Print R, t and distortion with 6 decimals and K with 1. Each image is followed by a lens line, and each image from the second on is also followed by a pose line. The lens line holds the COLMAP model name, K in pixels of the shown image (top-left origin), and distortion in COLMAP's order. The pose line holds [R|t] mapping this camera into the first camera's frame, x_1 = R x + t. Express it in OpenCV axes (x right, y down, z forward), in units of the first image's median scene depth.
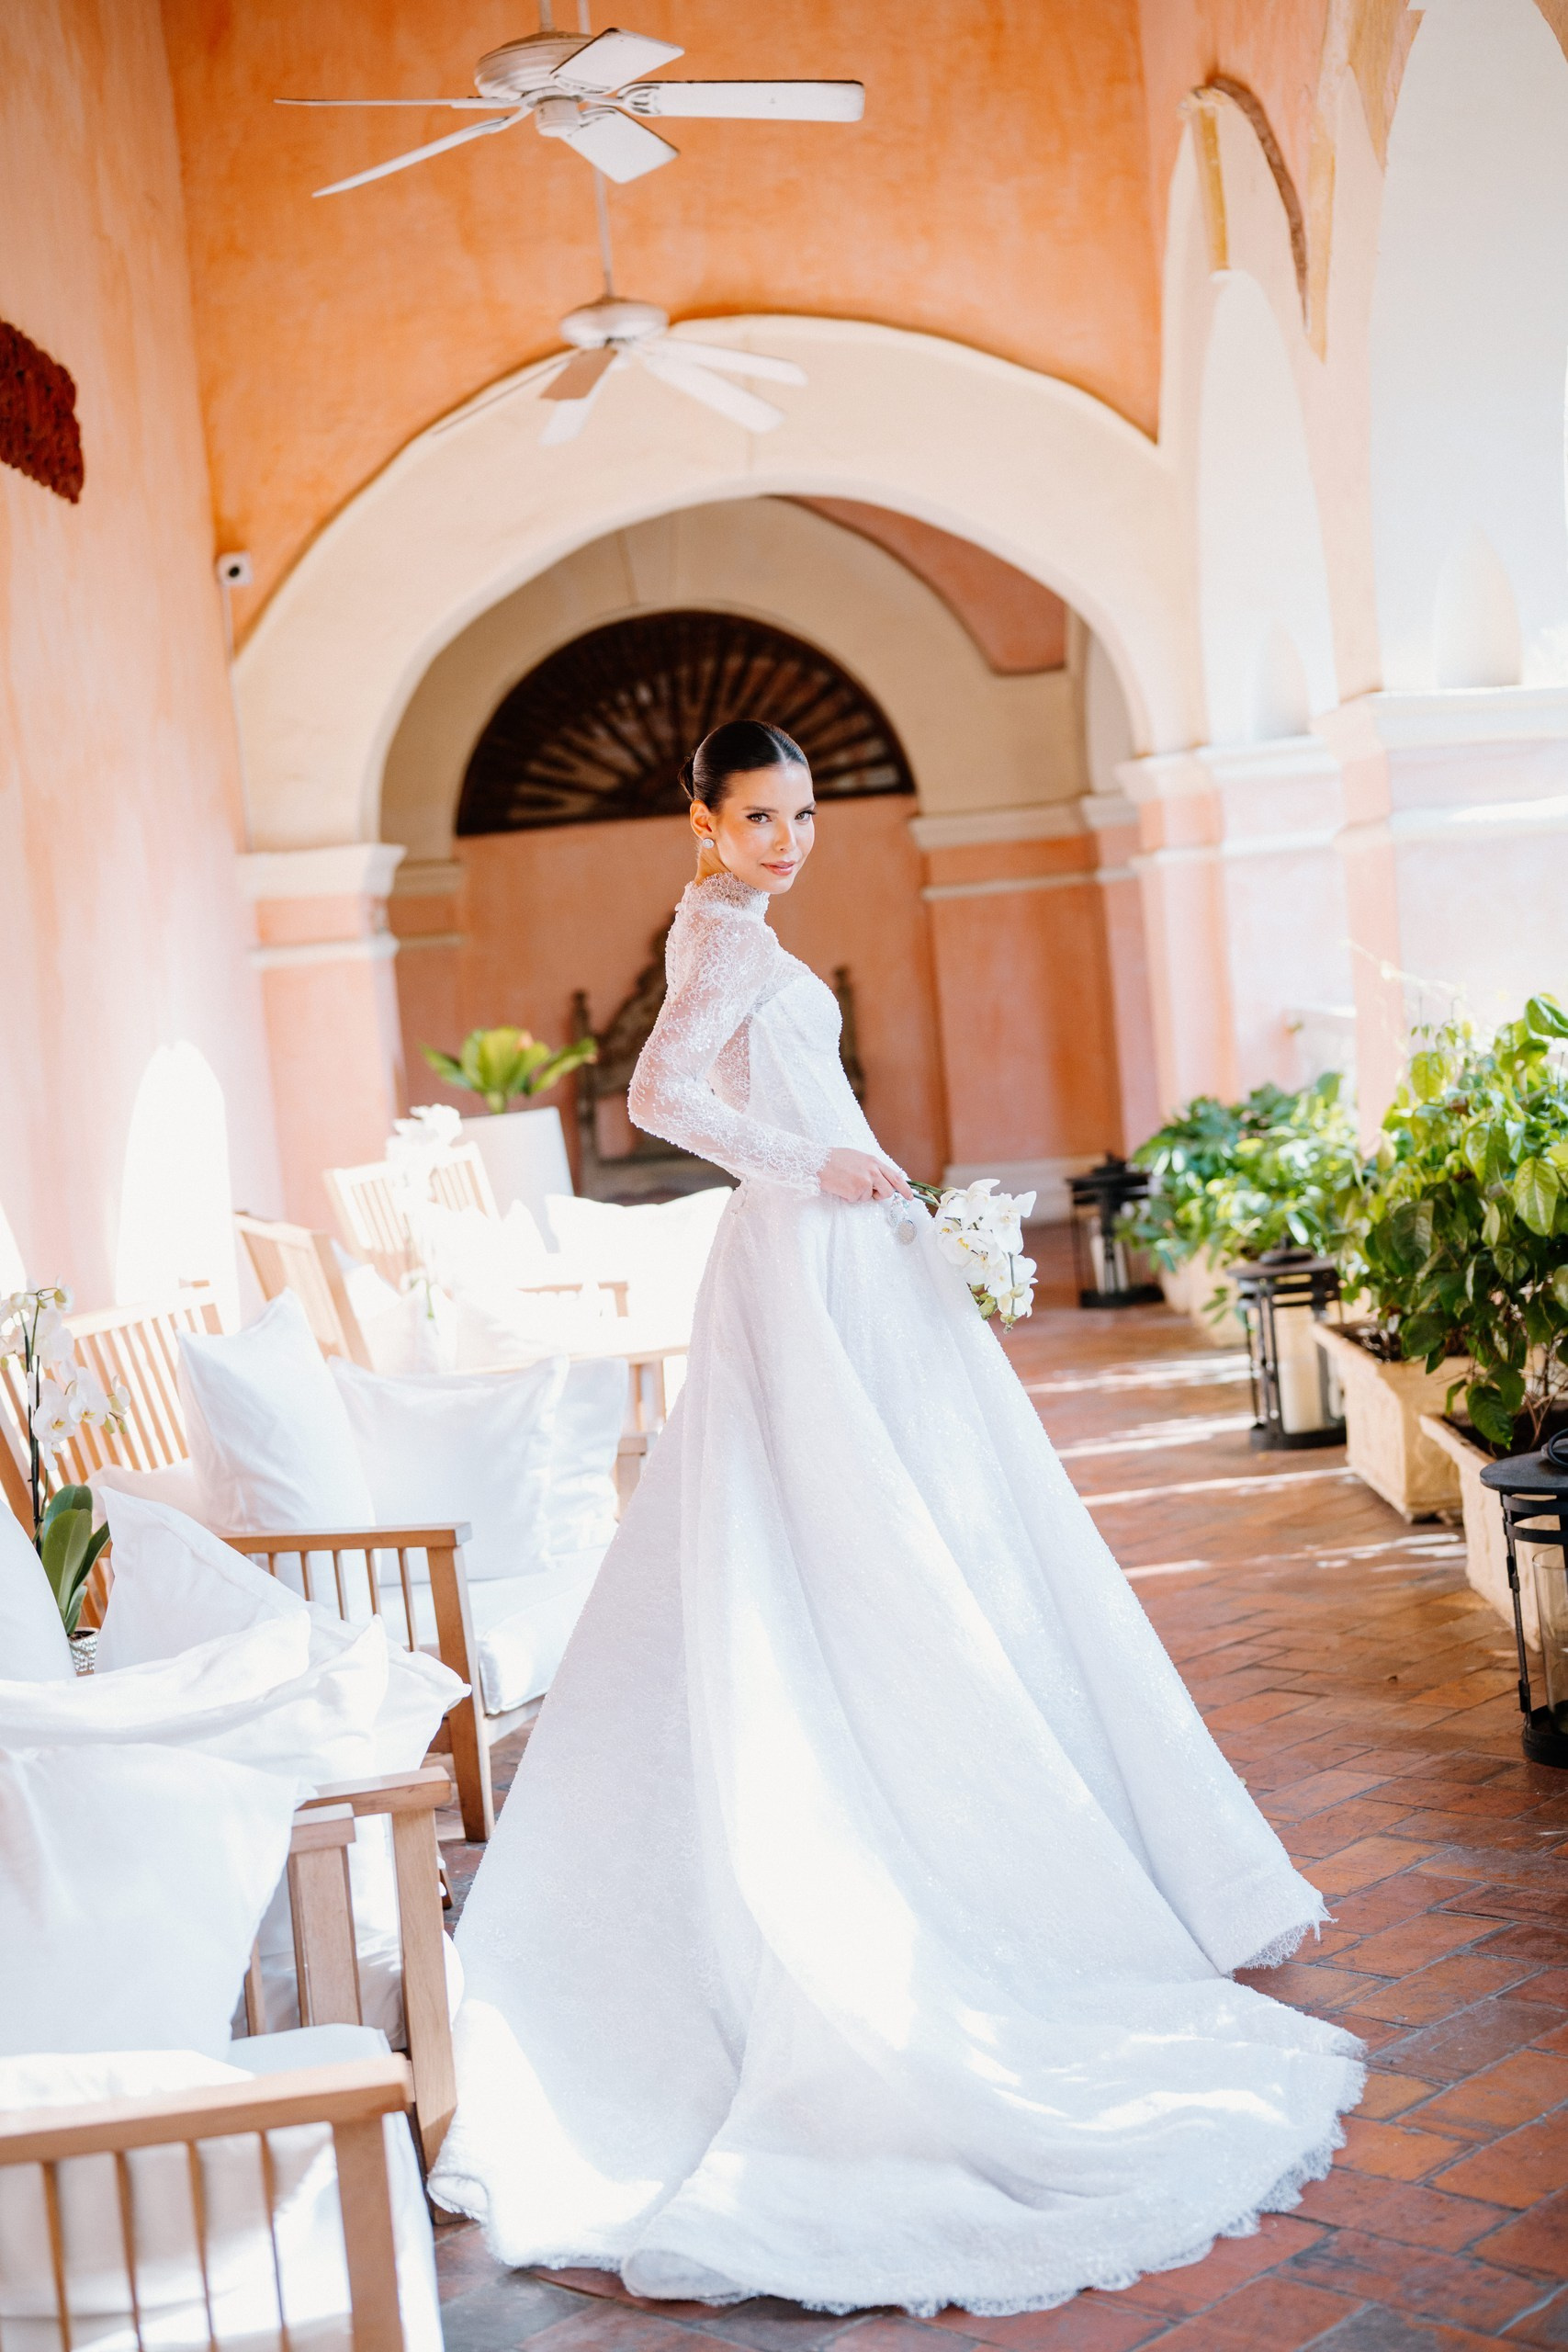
lens RADIAL K [[3345.0, 0, 781.8], [0, 3345.0, 1097.6], [0, 0, 1]] dist [-0.012884, 0.002164]
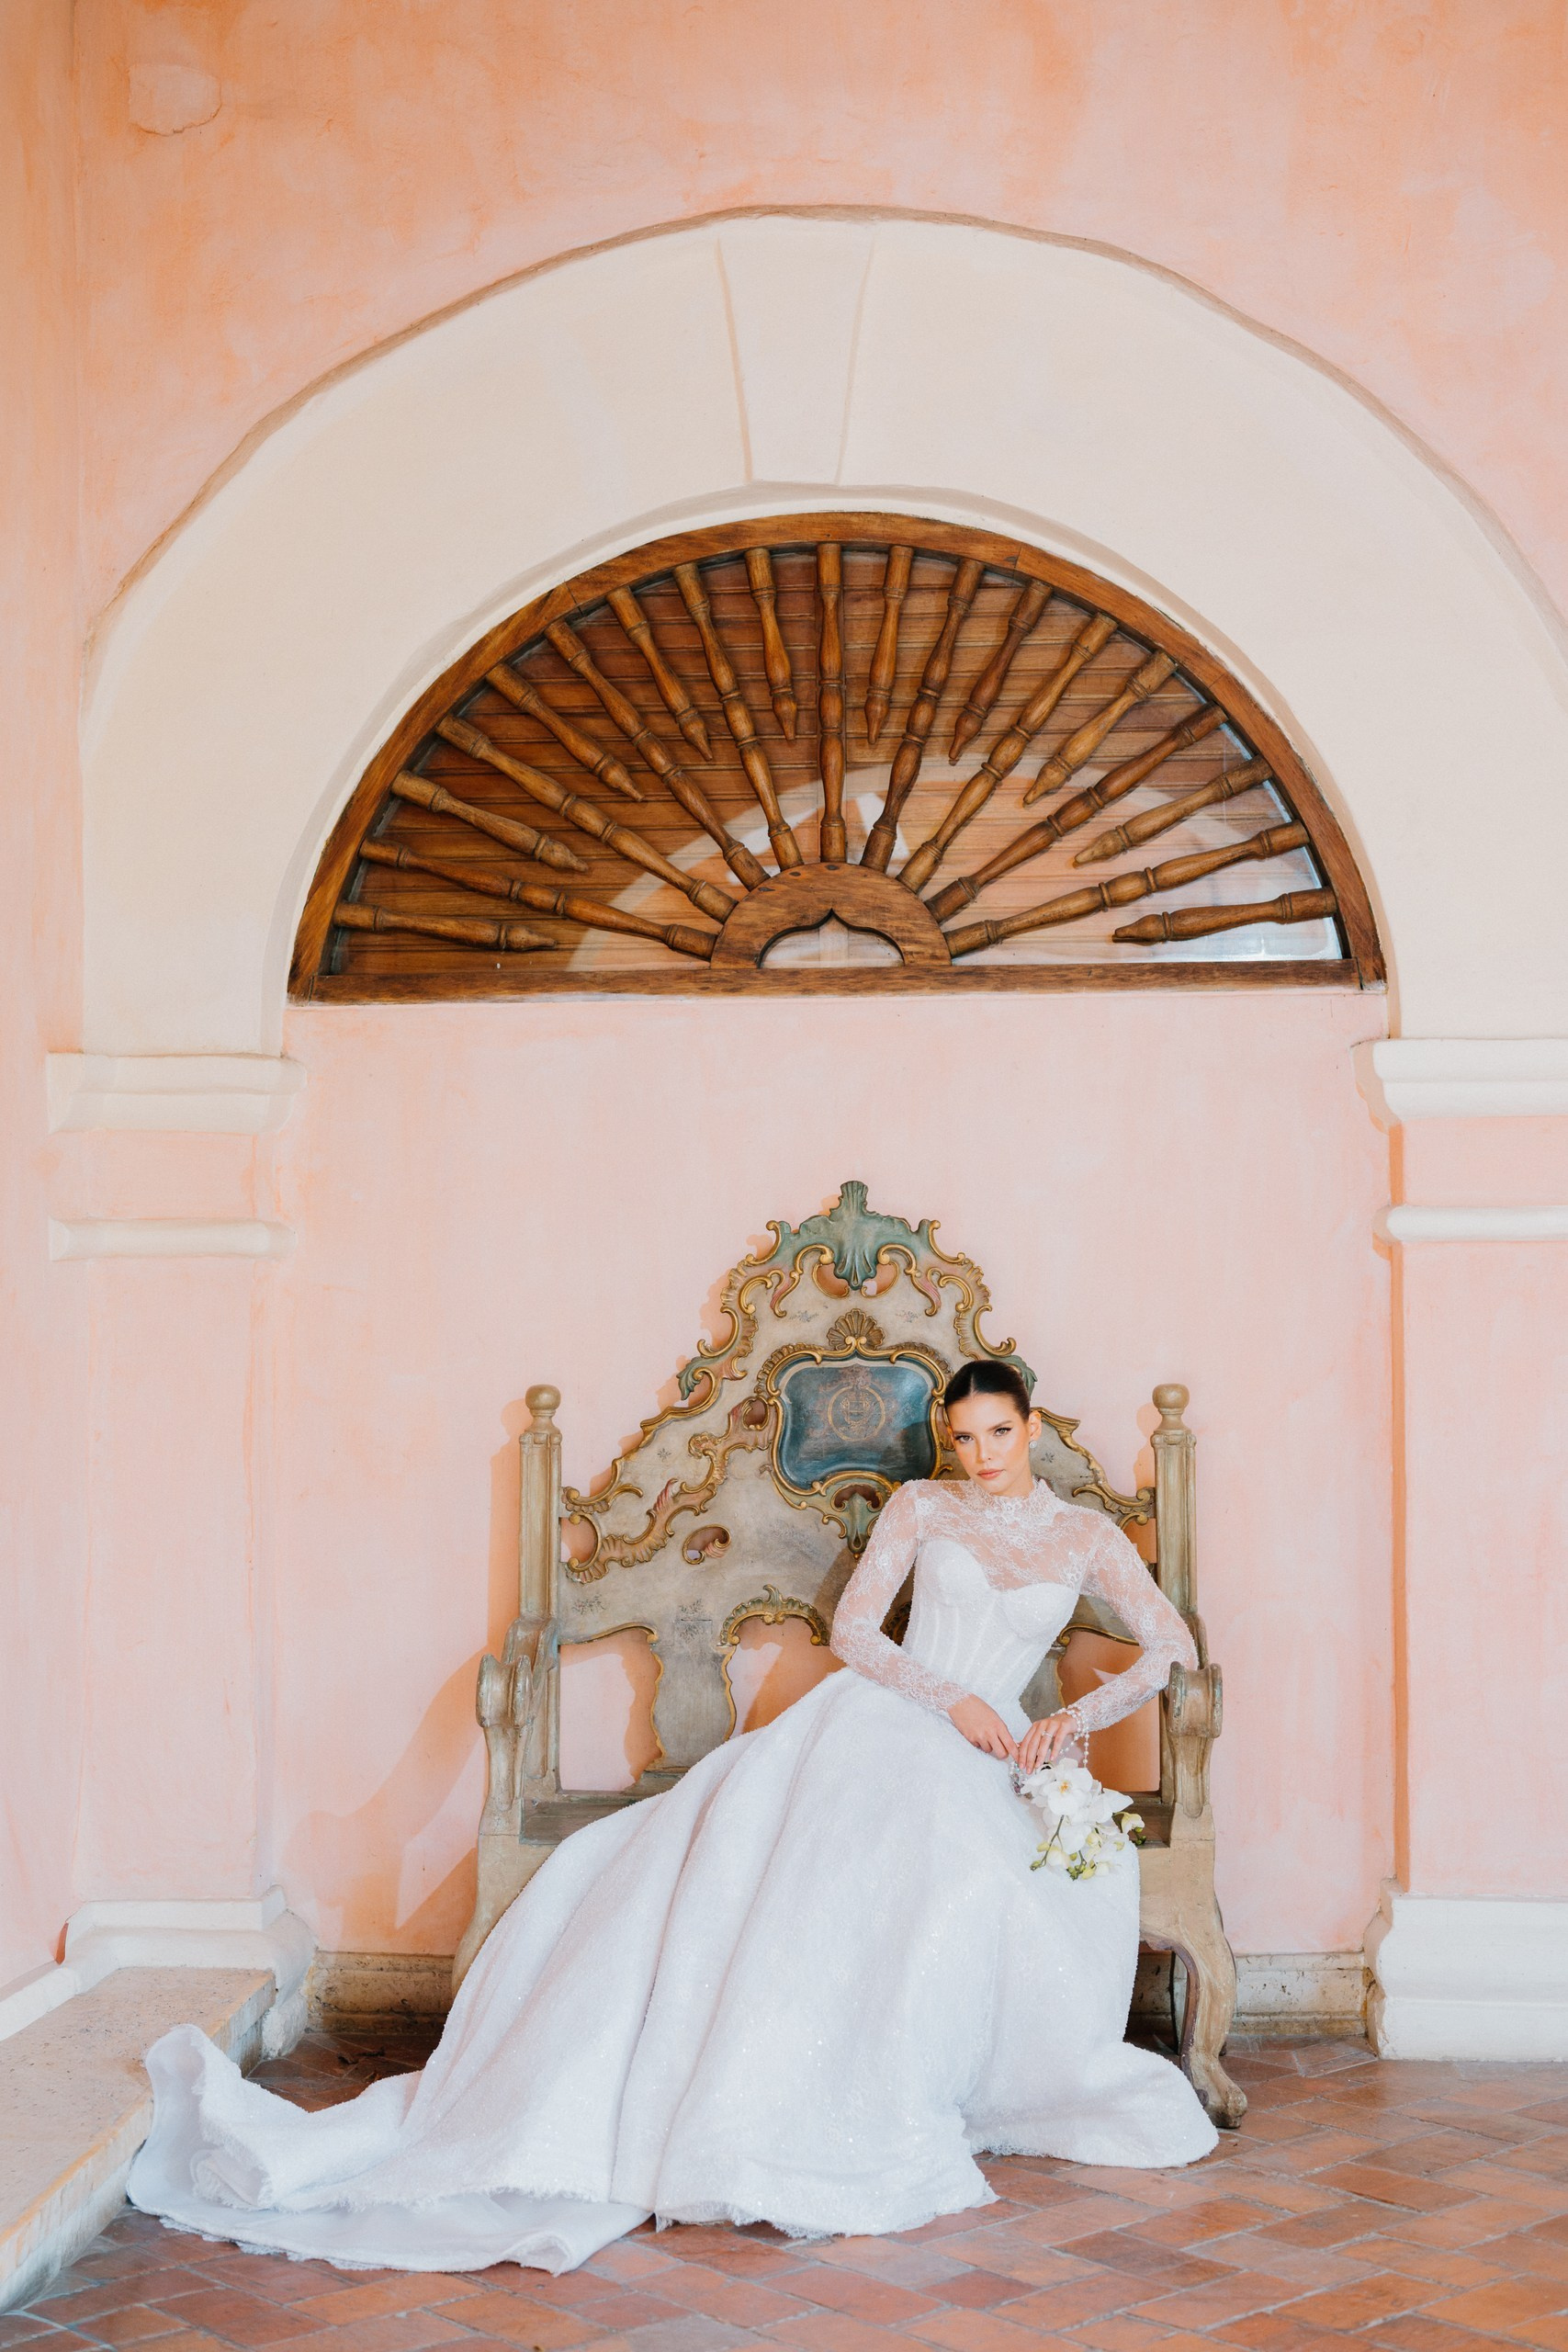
lens RADIAL K [[3353.6, 0, 752.9], [0, 3353.6, 1177.5], [0, 0, 1]] dist [-0.013399, 0.017105]
pose [[0.992763, 0.081361, -0.088332, 0.000681], [-0.088319, 0.993037, -0.077951, -0.038705], [0.081375, 0.085188, 0.993036, 0.824381]]
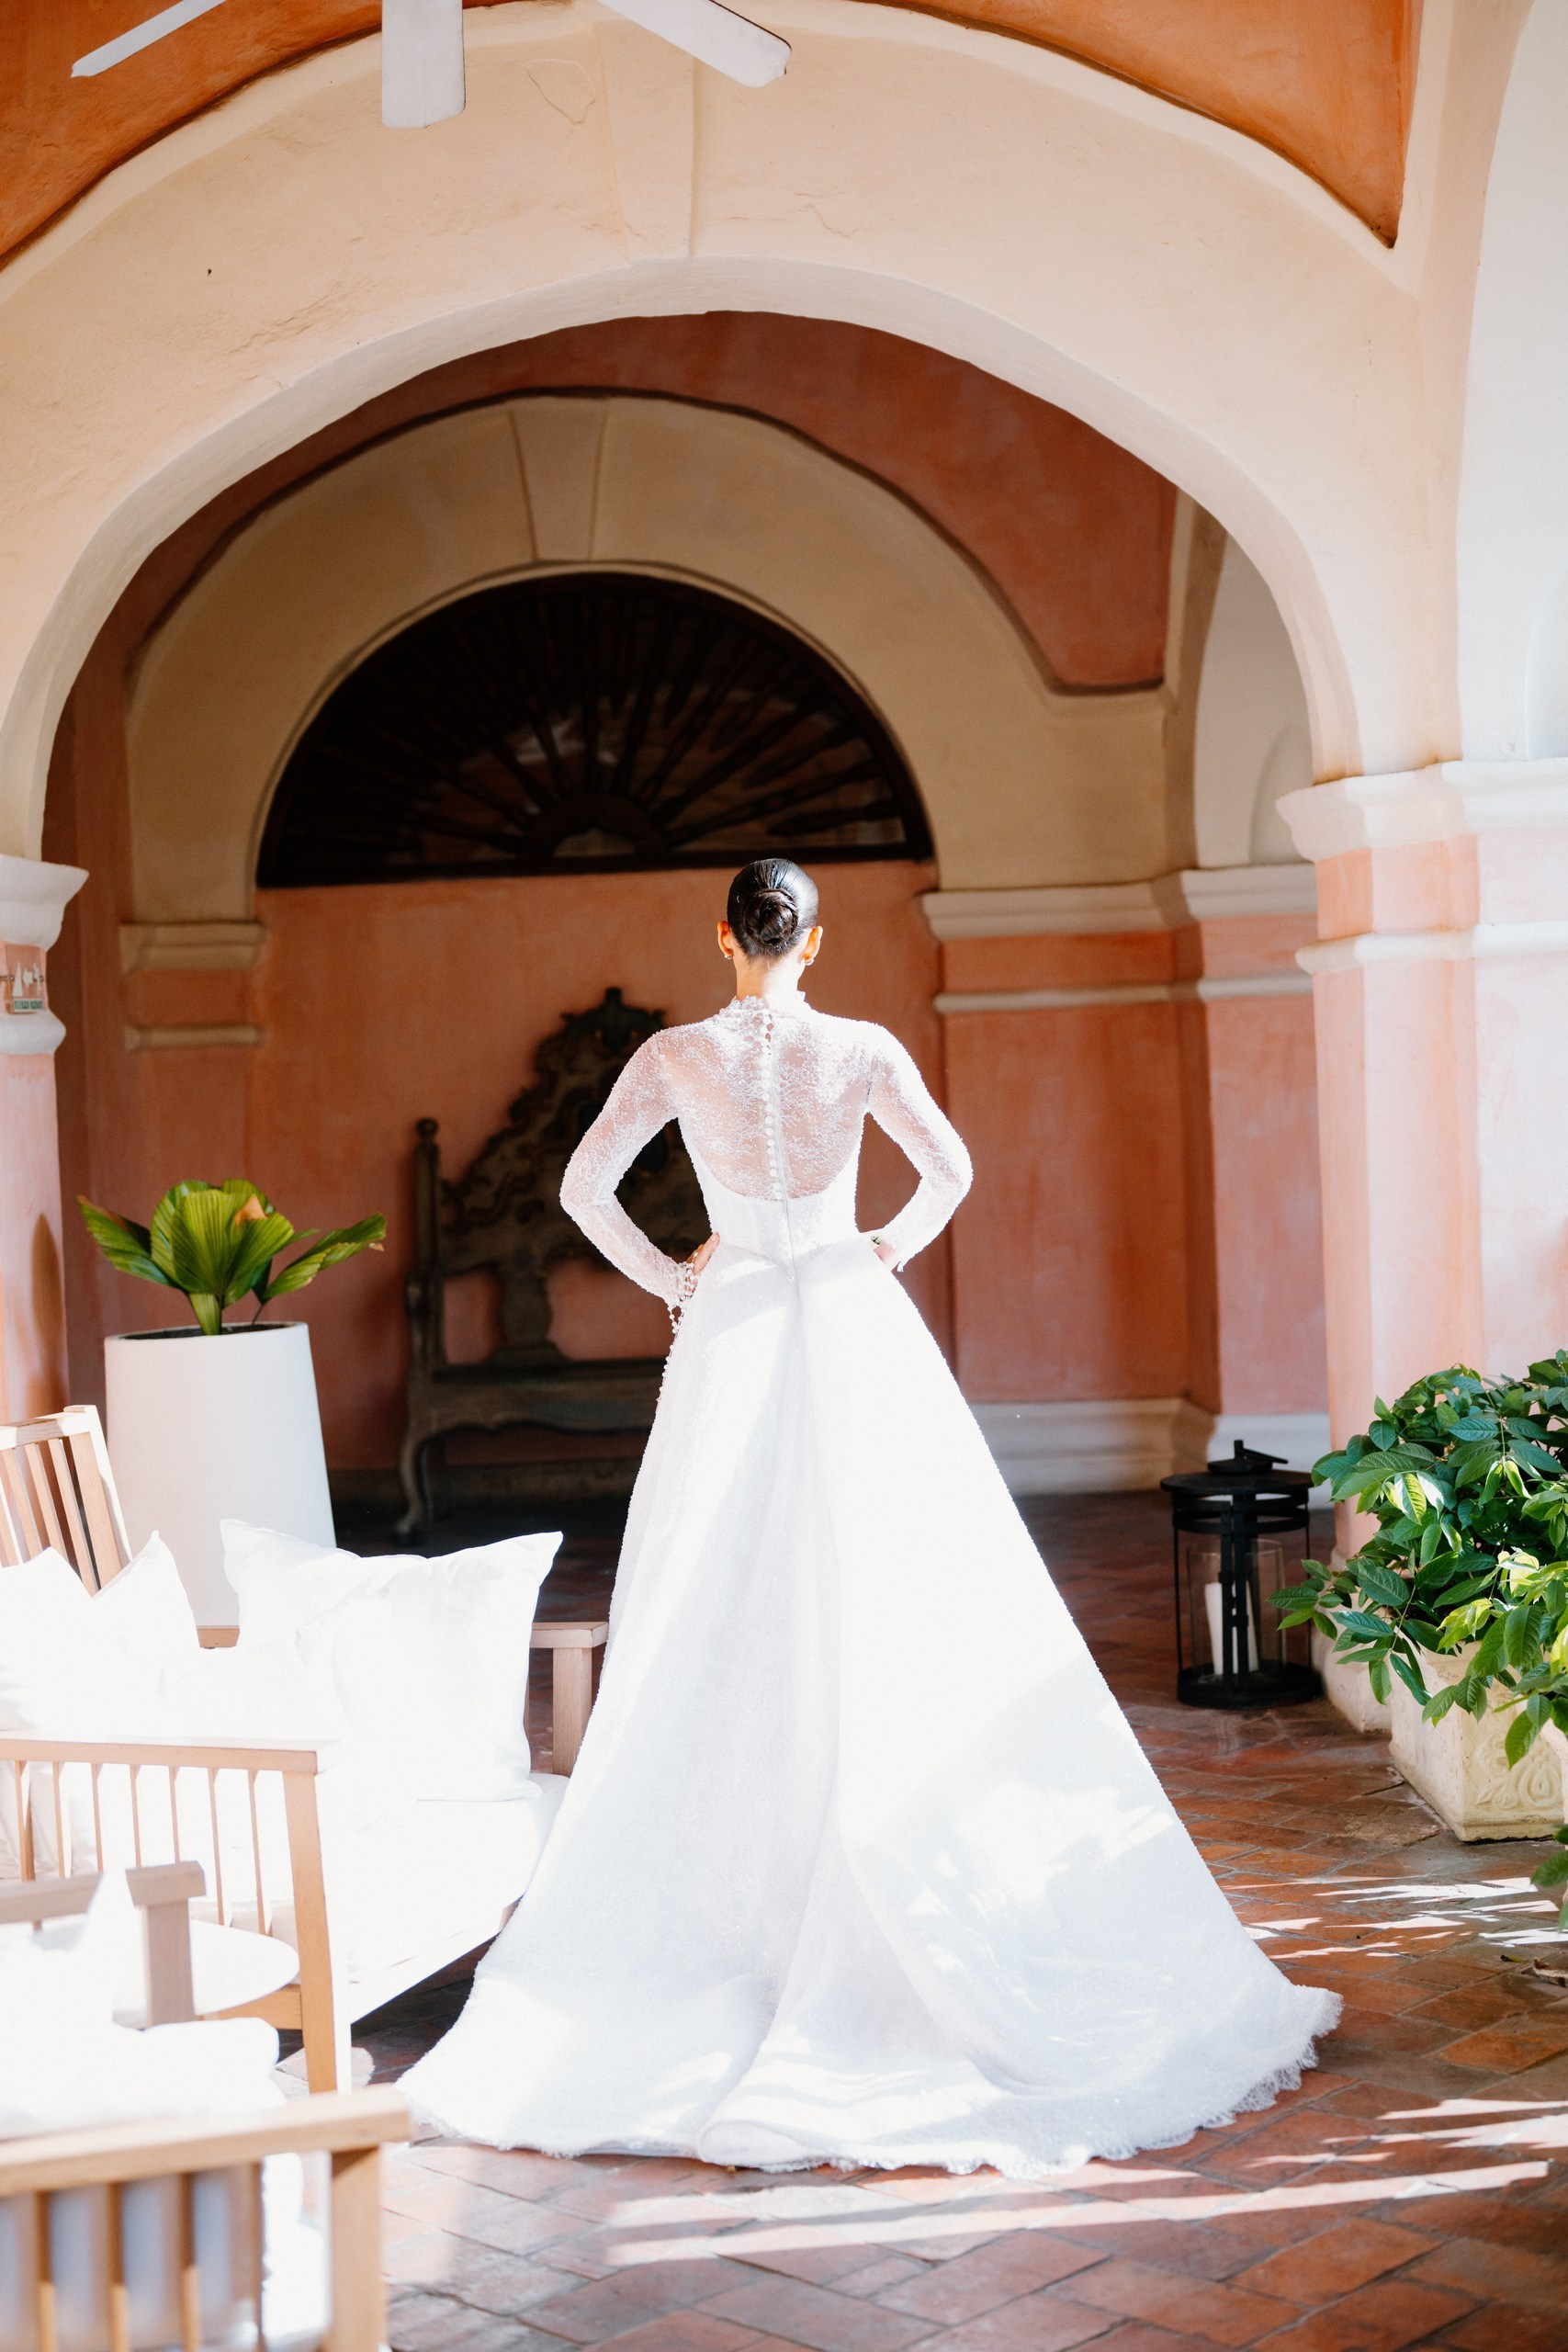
lens RADIAL K [[3345.0, 0, 781.8], [0, 3345.0, 1097.6], [0, 0, 1]] dist [-0.012884, 0.002164]
pose [[0.998659, 0.051298, 0.007001, 0.009740], [-0.050992, 0.997960, -0.038418, -0.019324], [-0.008958, 0.038009, 0.999237, 0.445885]]
